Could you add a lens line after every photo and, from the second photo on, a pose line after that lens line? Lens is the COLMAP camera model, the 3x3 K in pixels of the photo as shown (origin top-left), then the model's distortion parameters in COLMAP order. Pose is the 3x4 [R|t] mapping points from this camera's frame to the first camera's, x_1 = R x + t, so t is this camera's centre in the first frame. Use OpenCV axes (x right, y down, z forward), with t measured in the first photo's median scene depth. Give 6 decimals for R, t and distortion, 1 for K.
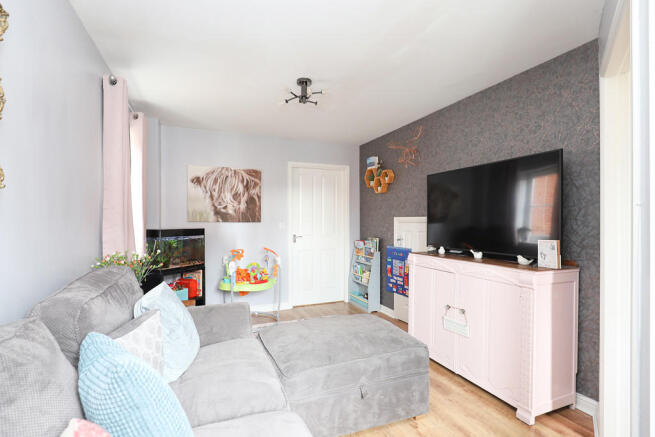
lens RADIAL K [[301.8, 0, 333.8], [0, 301.8, 219.3], [0, 0, 1]] dist [-0.019551, 0.001151]
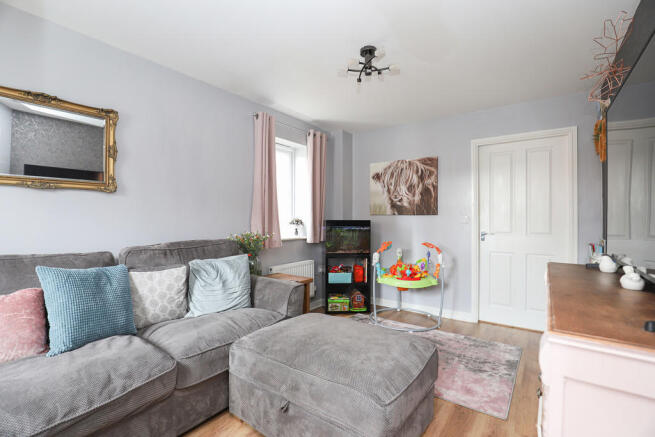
lens RADIAL K [[301.8, 0, 331.4], [0, 301.8, 217.9], [0, 0, 1]] dist [-0.019551, 0.001151]
pose [[0.526576, -0.004071, -0.850119, 0.366757], [0.000684, 0.999990, -0.004365, 0.023024], [0.850128, 0.001717, 0.526573, 0.277483]]
